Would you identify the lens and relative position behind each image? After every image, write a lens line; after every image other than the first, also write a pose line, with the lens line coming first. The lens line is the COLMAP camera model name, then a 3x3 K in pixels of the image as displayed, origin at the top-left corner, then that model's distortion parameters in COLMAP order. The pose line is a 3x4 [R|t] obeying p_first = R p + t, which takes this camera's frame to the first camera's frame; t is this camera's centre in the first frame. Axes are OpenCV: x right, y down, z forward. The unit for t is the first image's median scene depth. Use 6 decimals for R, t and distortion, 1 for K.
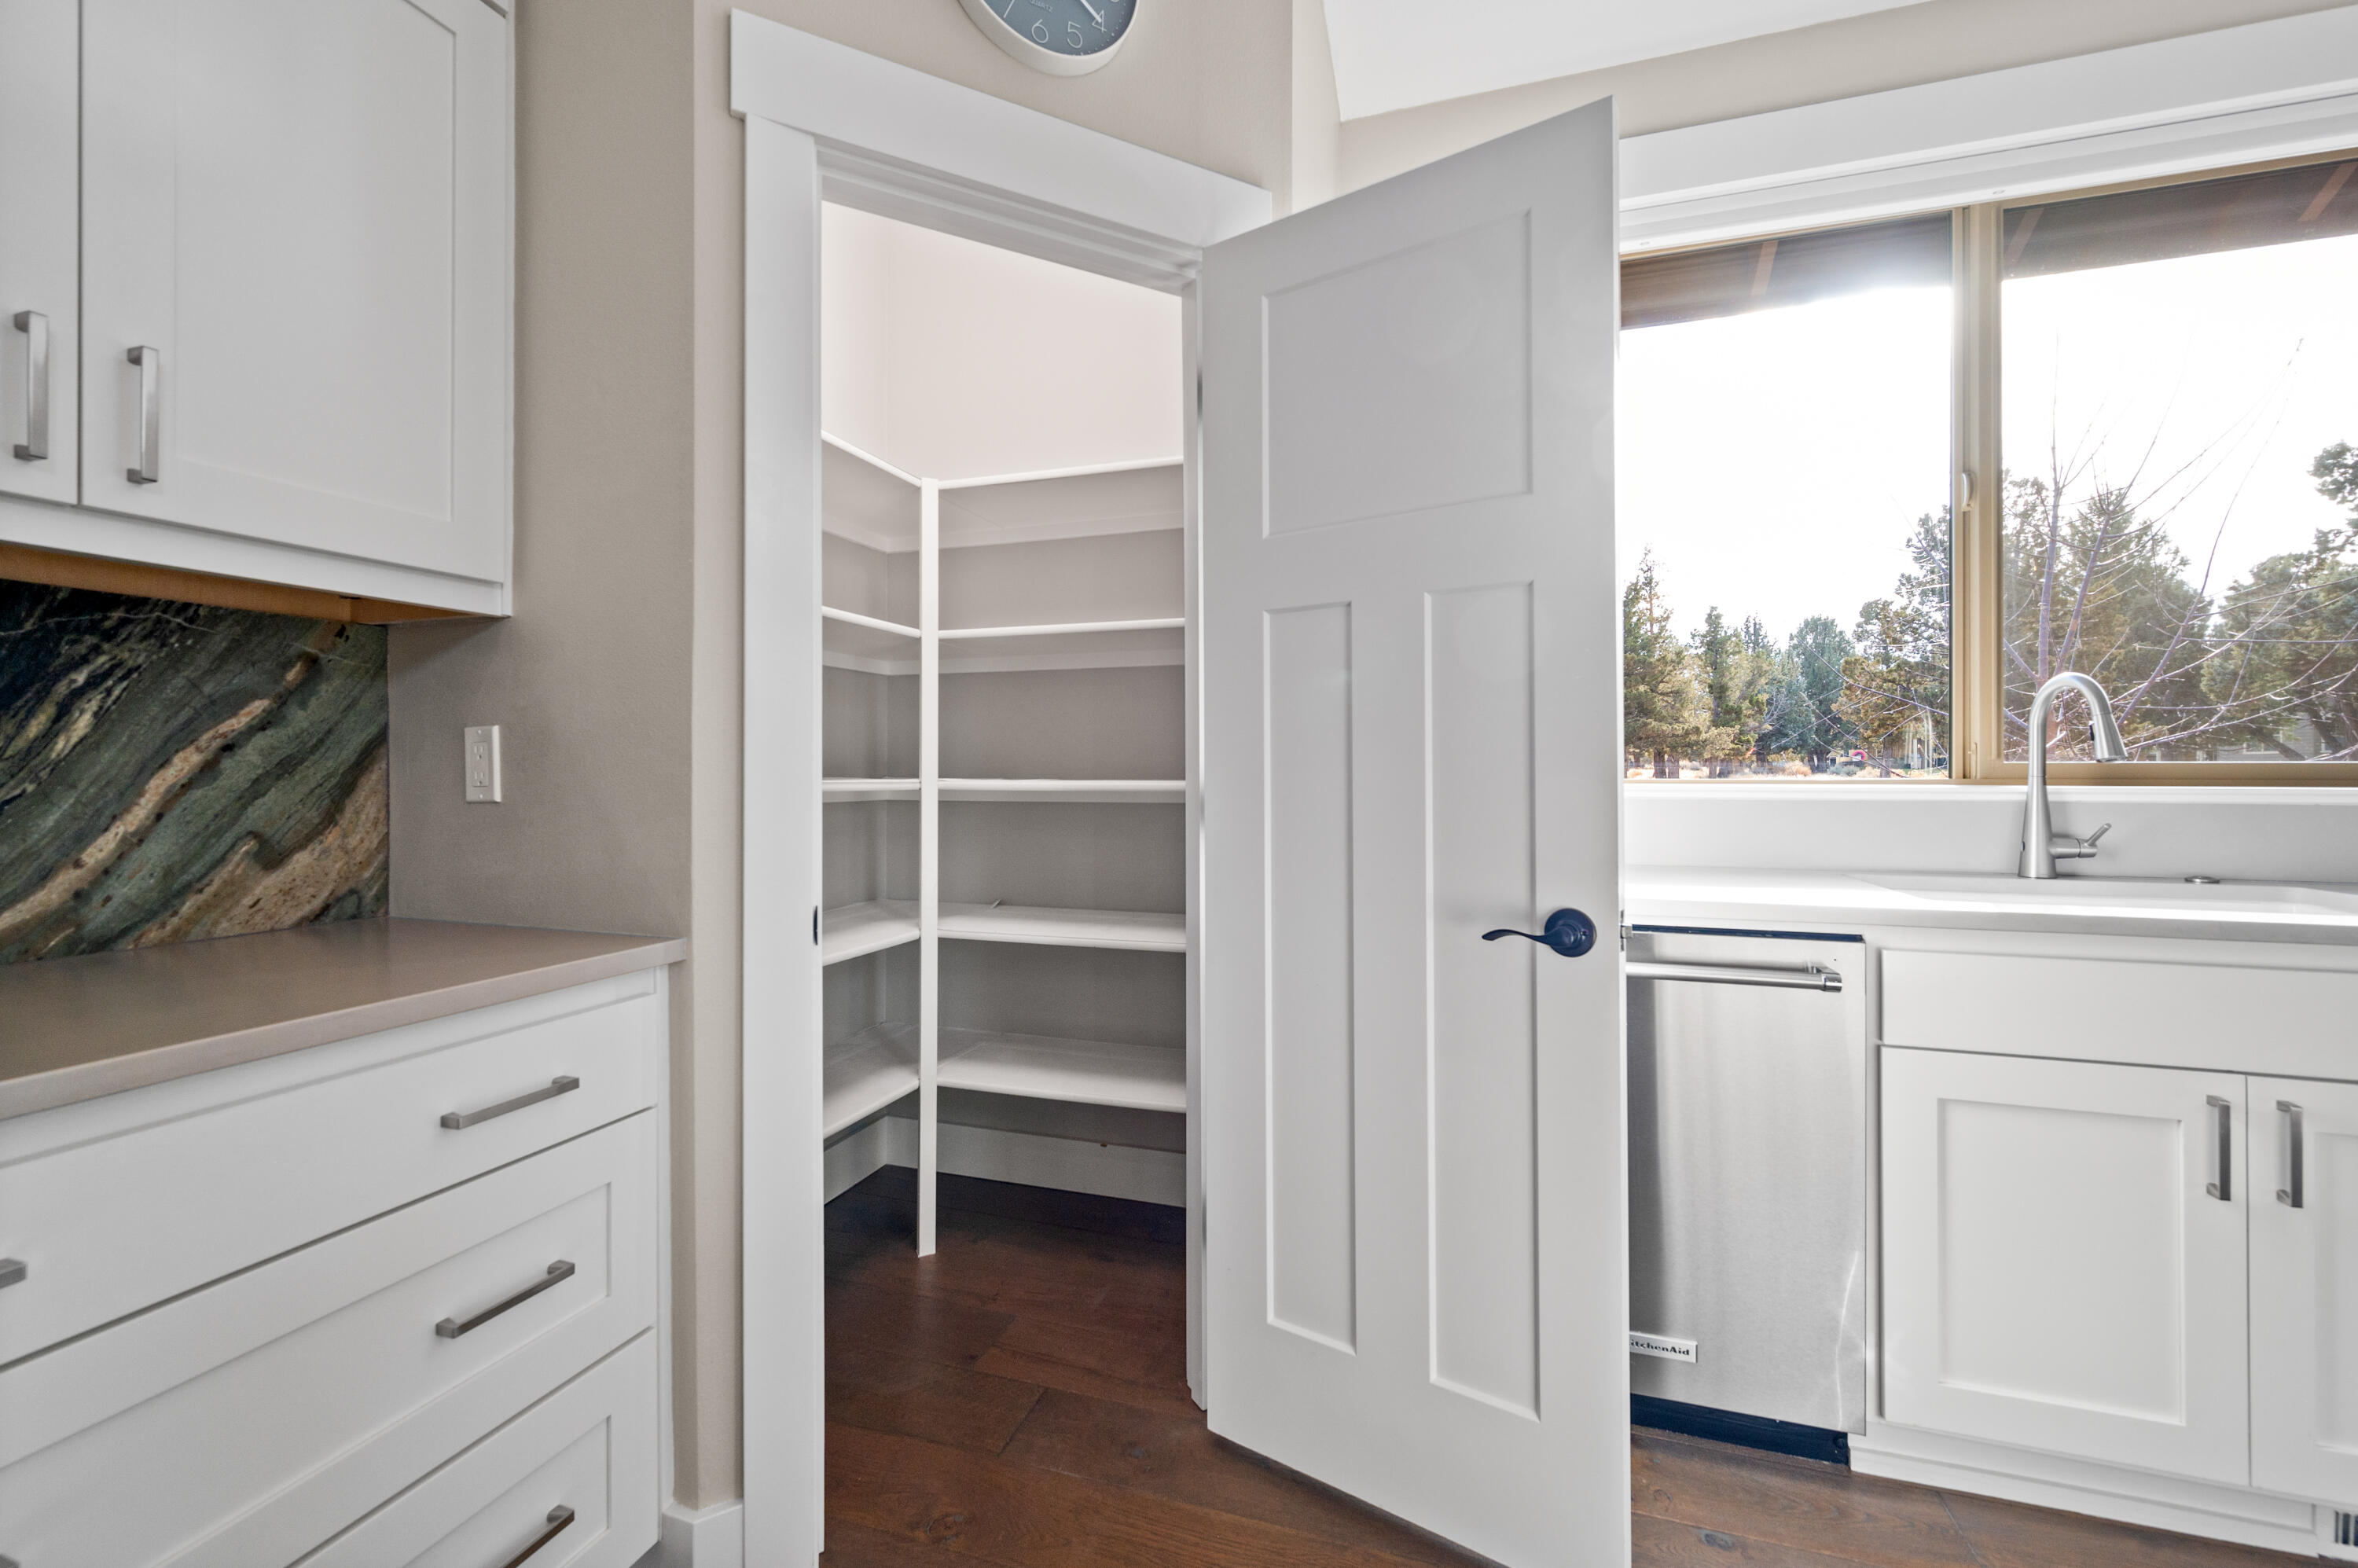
lens RADIAL K [[948.3, 0, 1182.3], [0, 948.3, 767.6], [0, 0, 1]] dist [0.000487, 0.000068]
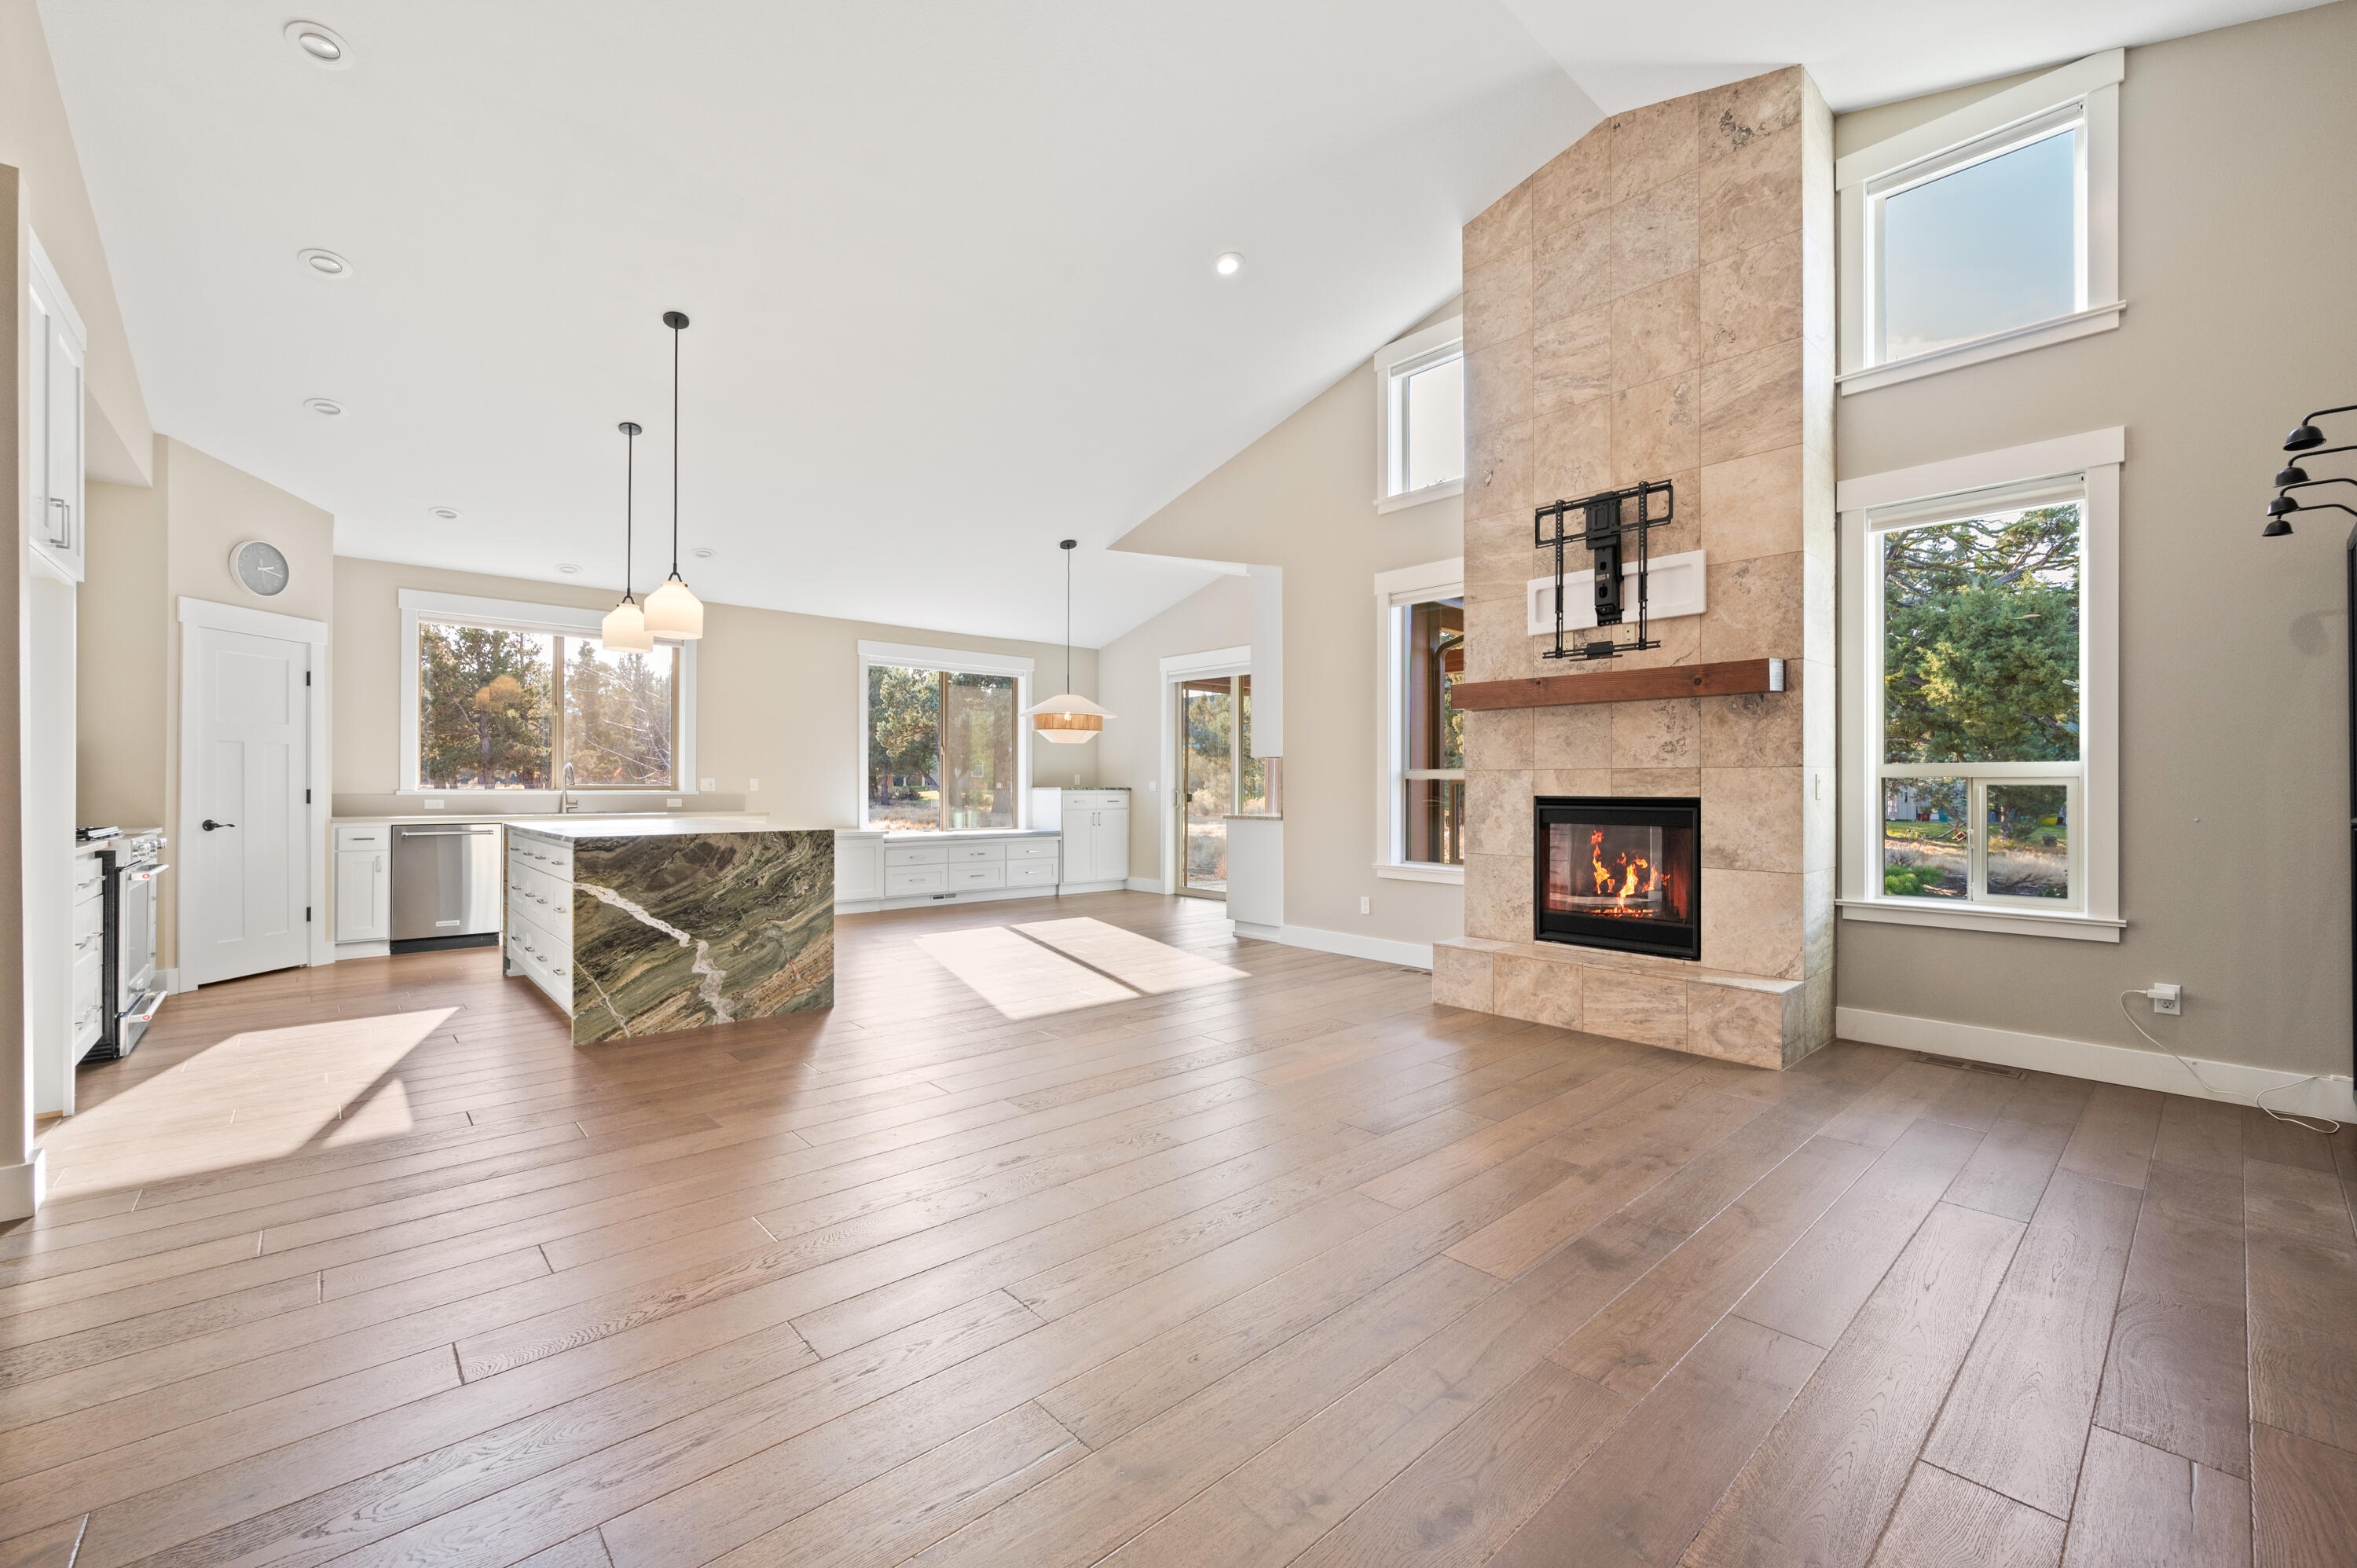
lens RADIAL K [[954.8, 0, 1178.0], [0, 954.8, 781.9], [0, 0, 1]] dist [0.000686, 0.000241]
pose [[0.500103, 0.007611, 0.865932, -1.619231], [-0.005501, 0.999969, -0.005612, -0.010697], [-0.865948, -0.001957, 0.500130, -4.091161]]
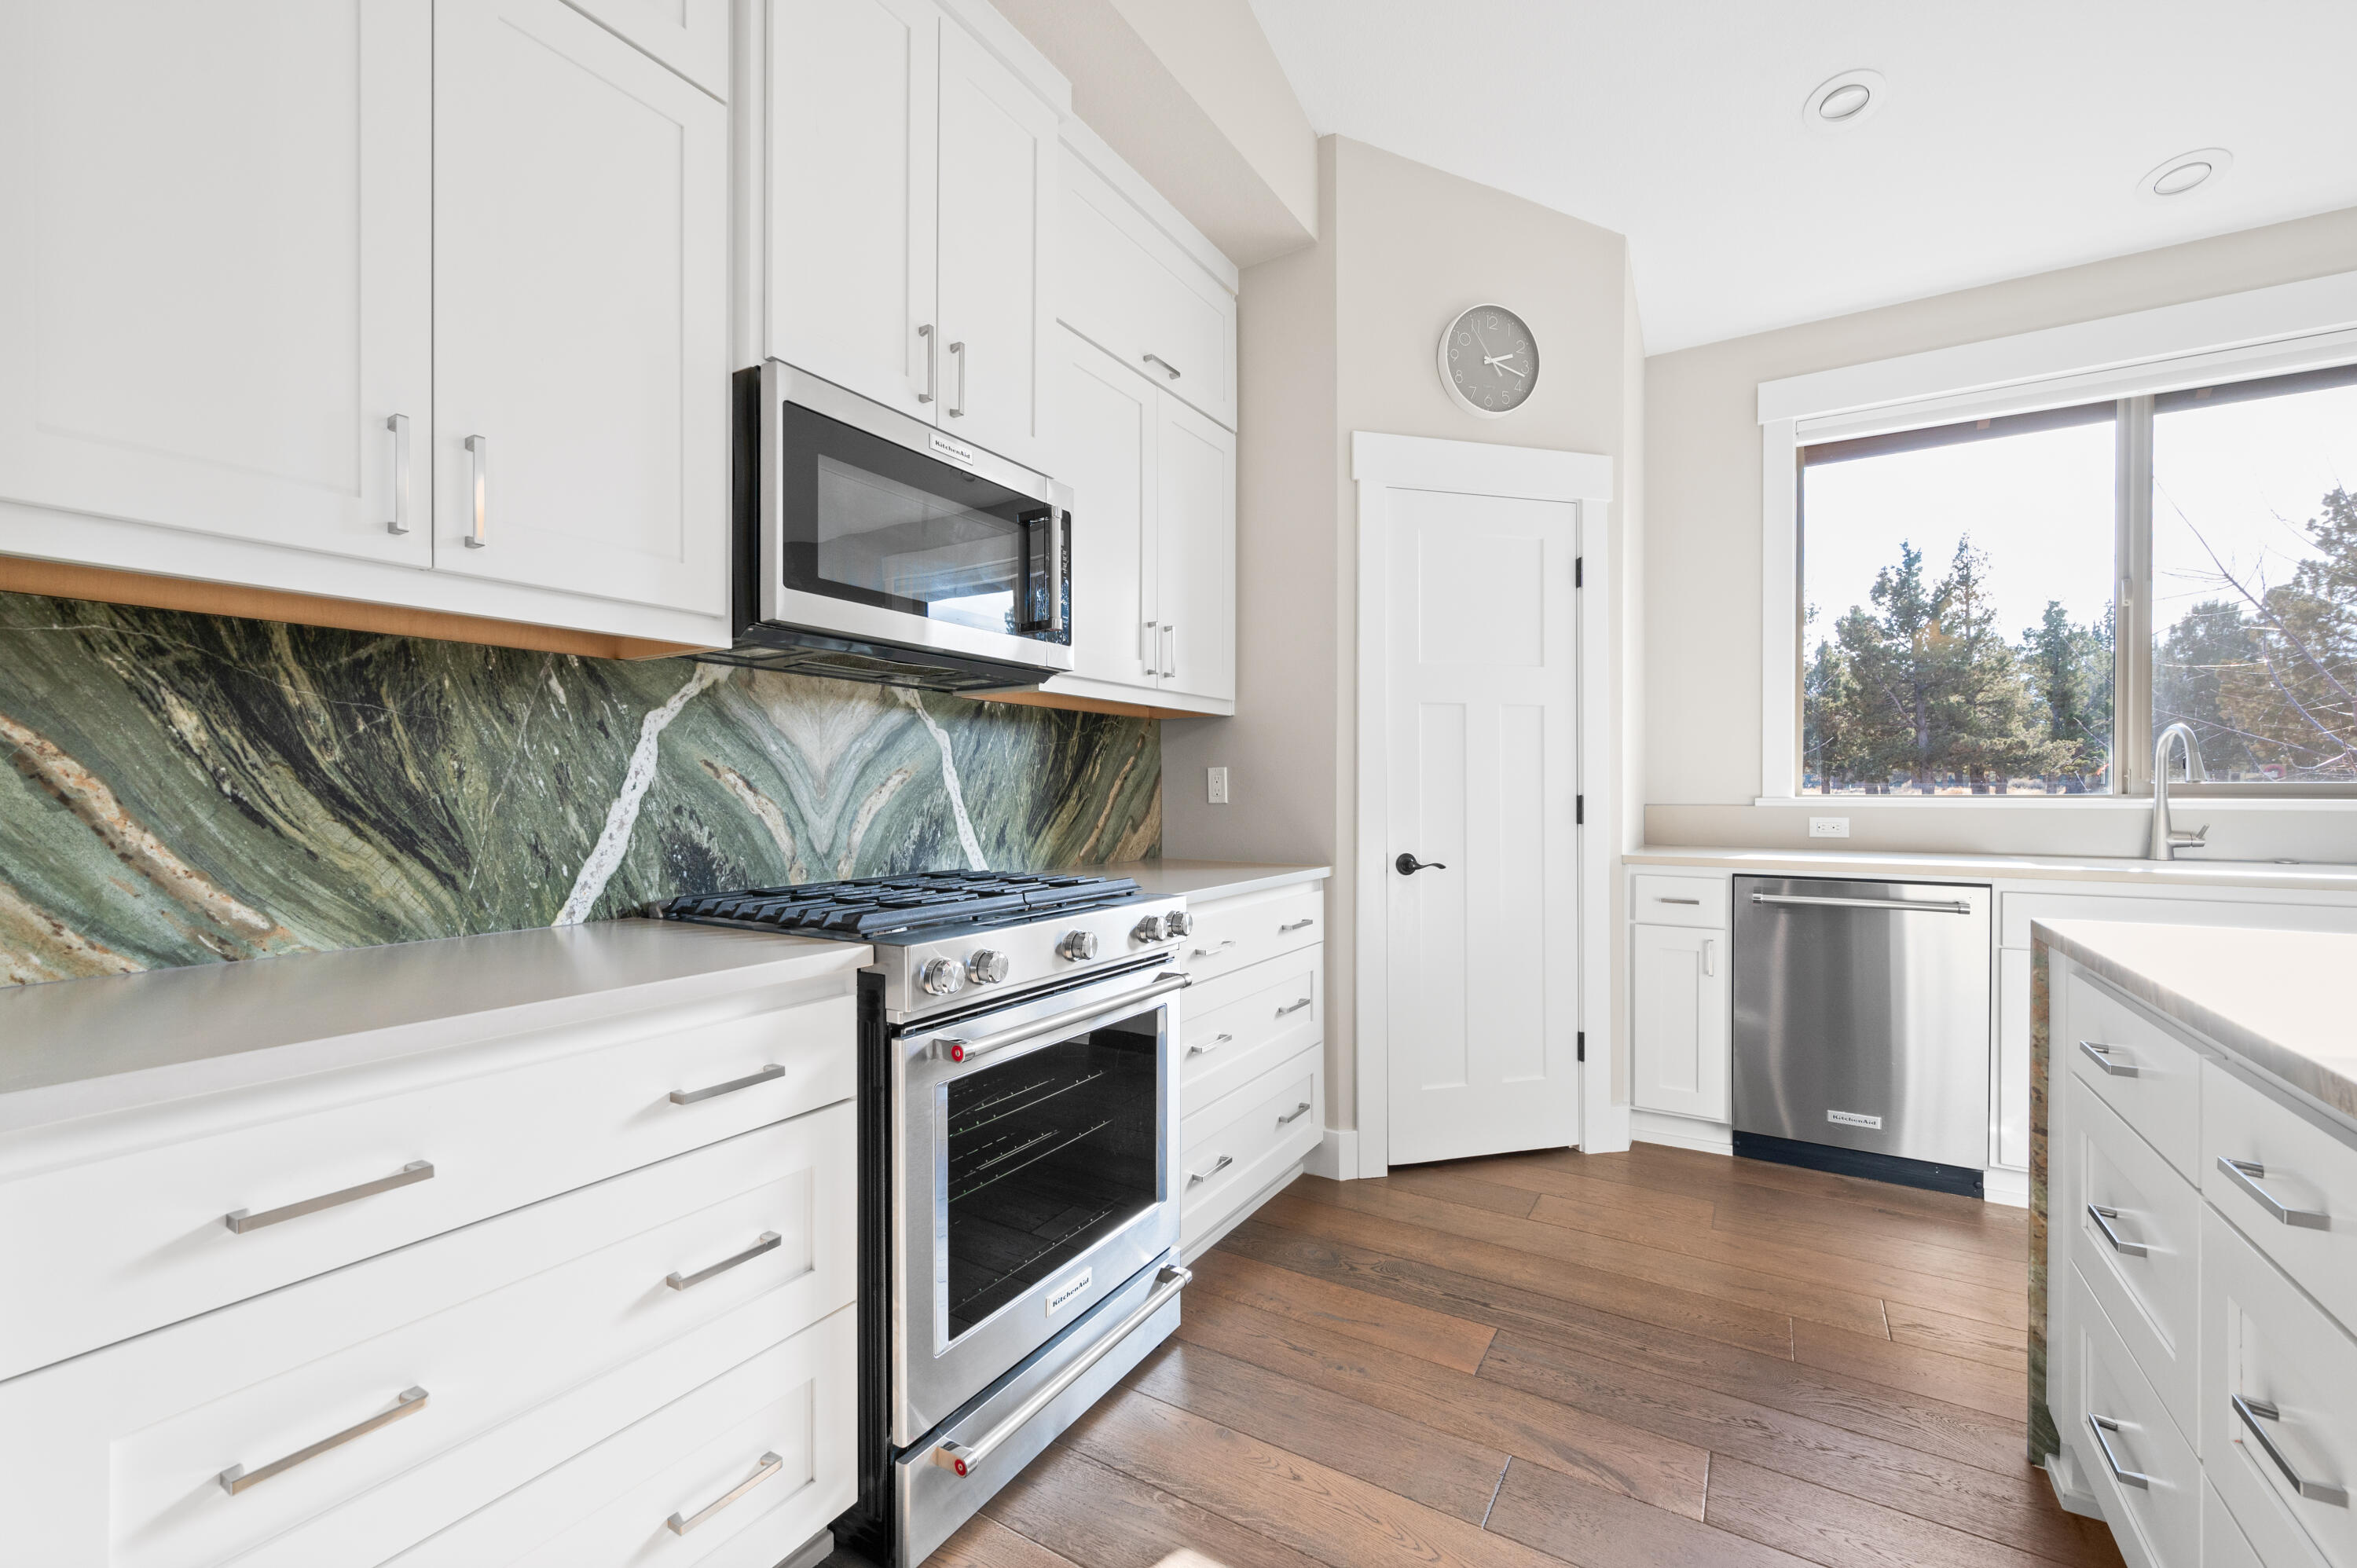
lens RADIAL K [[954.9, 0, 1181.9], [0, 954.9, 794.1], [0, 0, 1]] dist [-0.000620, -0.000086]
pose [[0.971830, 0.001561, -0.235679, -0.297974], [0.000363, 0.999967, 0.008119, -0.001199], [0.235683, -0.007976, 0.971797, -1.030890]]
